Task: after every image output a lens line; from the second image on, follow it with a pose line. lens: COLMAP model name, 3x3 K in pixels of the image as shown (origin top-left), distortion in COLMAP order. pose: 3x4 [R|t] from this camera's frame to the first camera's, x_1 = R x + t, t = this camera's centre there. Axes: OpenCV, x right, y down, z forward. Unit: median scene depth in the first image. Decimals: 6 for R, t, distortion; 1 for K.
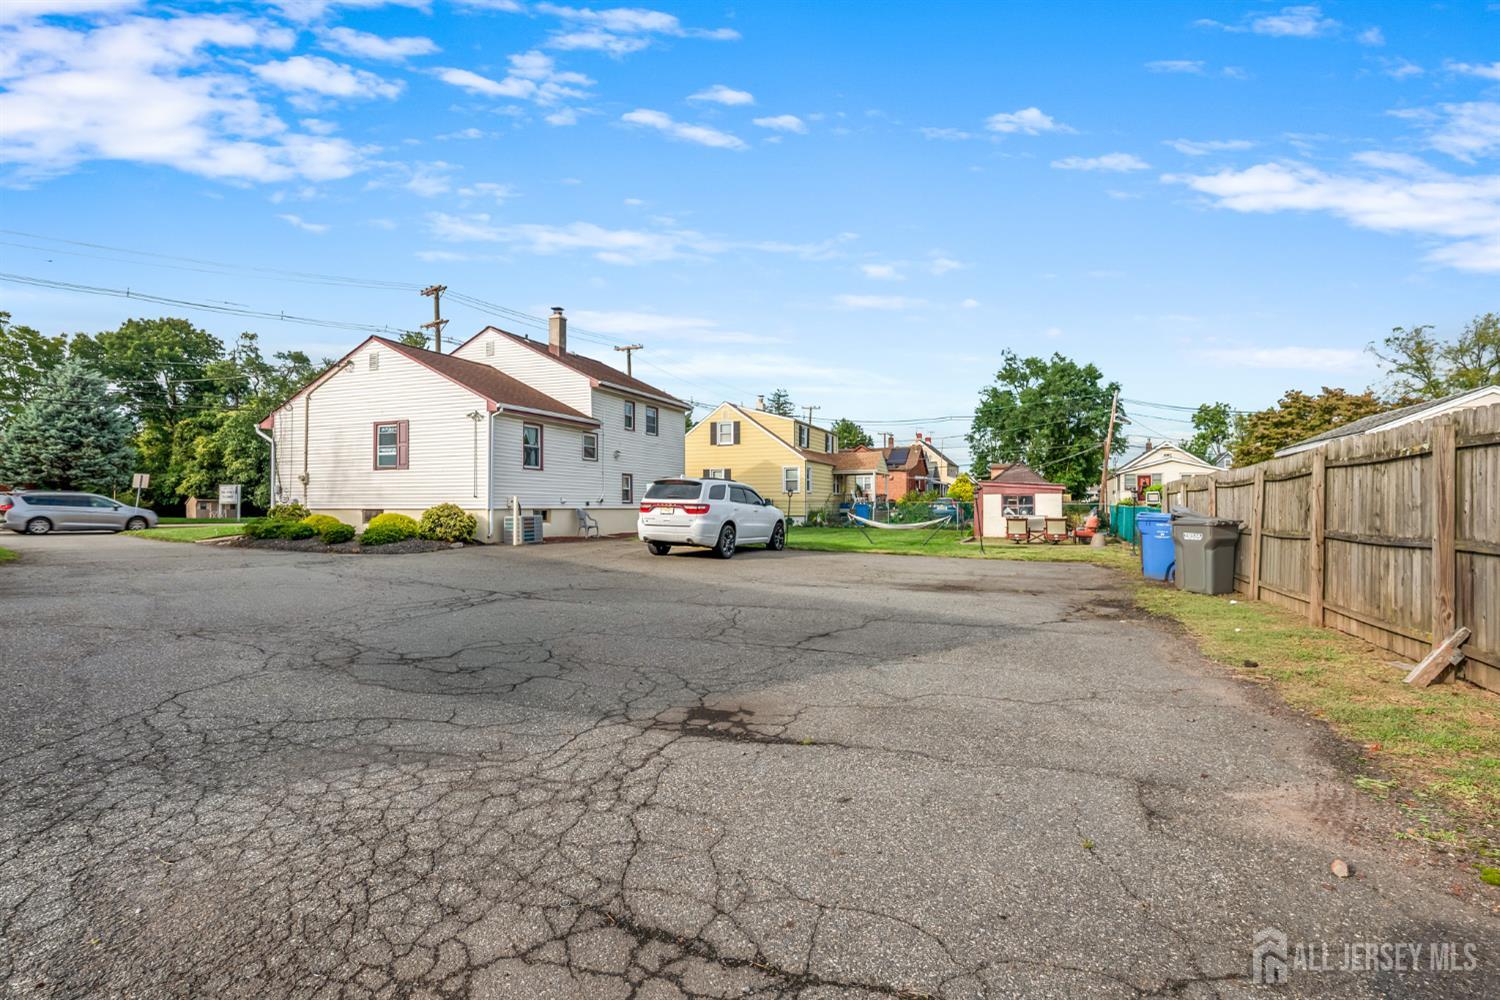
lens RADIAL K [[740.3, 0, 750.0], [0, 740.3, 500.0], [0, 0, 1]] dist [-0.000473, 0.000860]
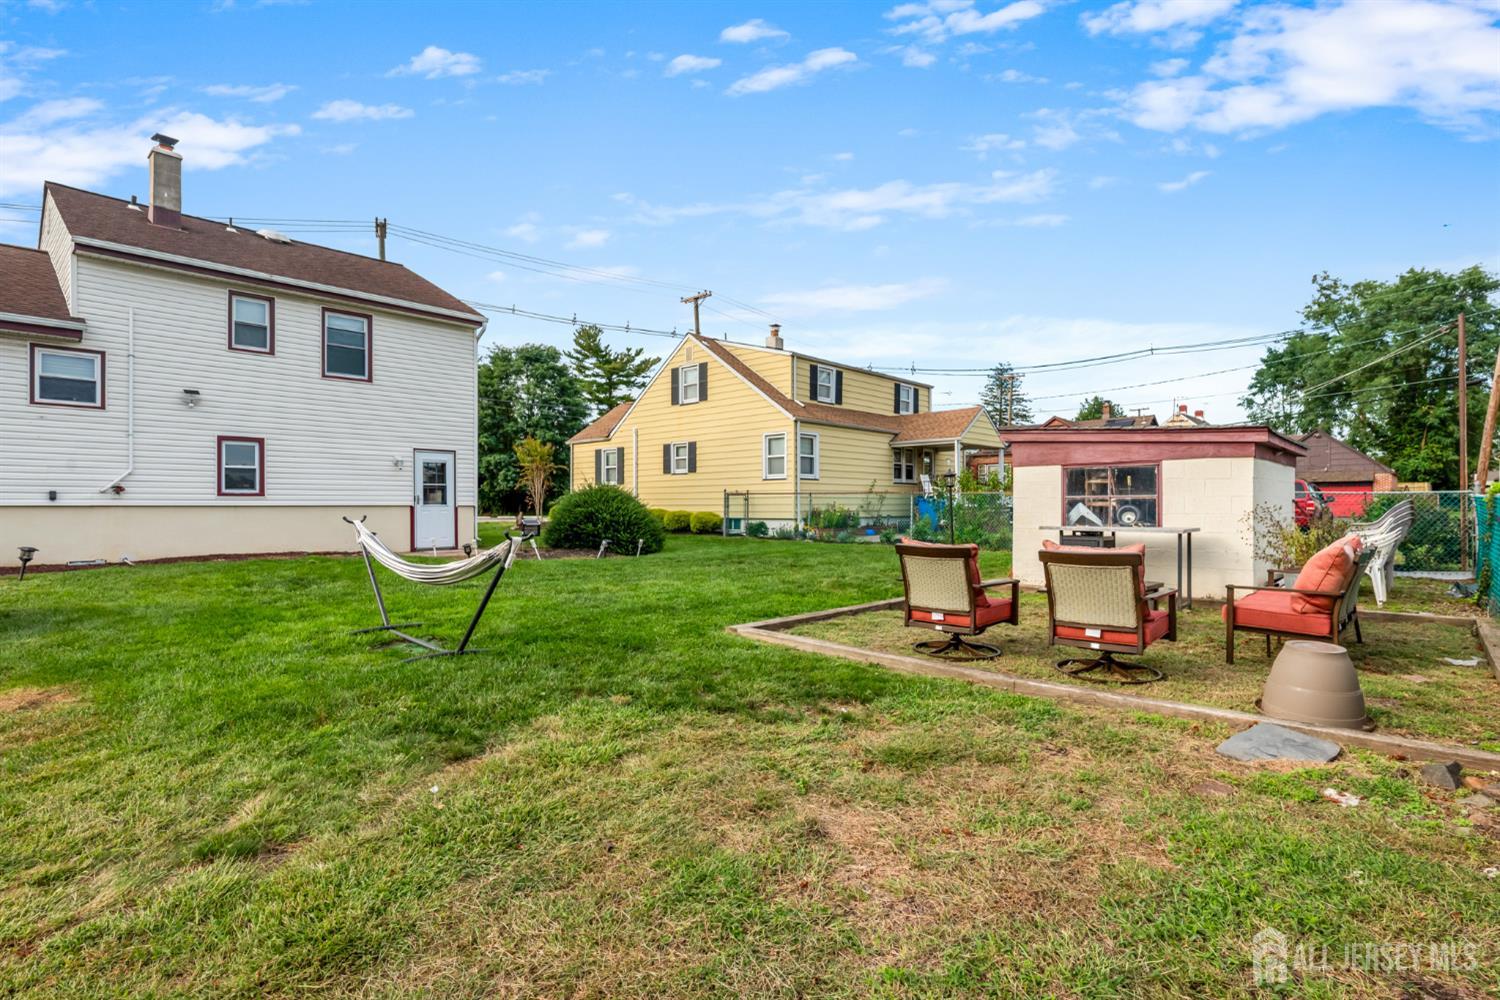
lens RADIAL K [[740.3, 0, 750.0], [0, 740.3, 500.0], [0, 0, 1]] dist [-0.000473, 0.000860]
pose [[0.936589, -0.003082, -0.350416, 0.157559], [0.003660, 0.999993, 0.000986, 0.003776], [0.350410, -0.002206, 0.936594, 0.301298]]
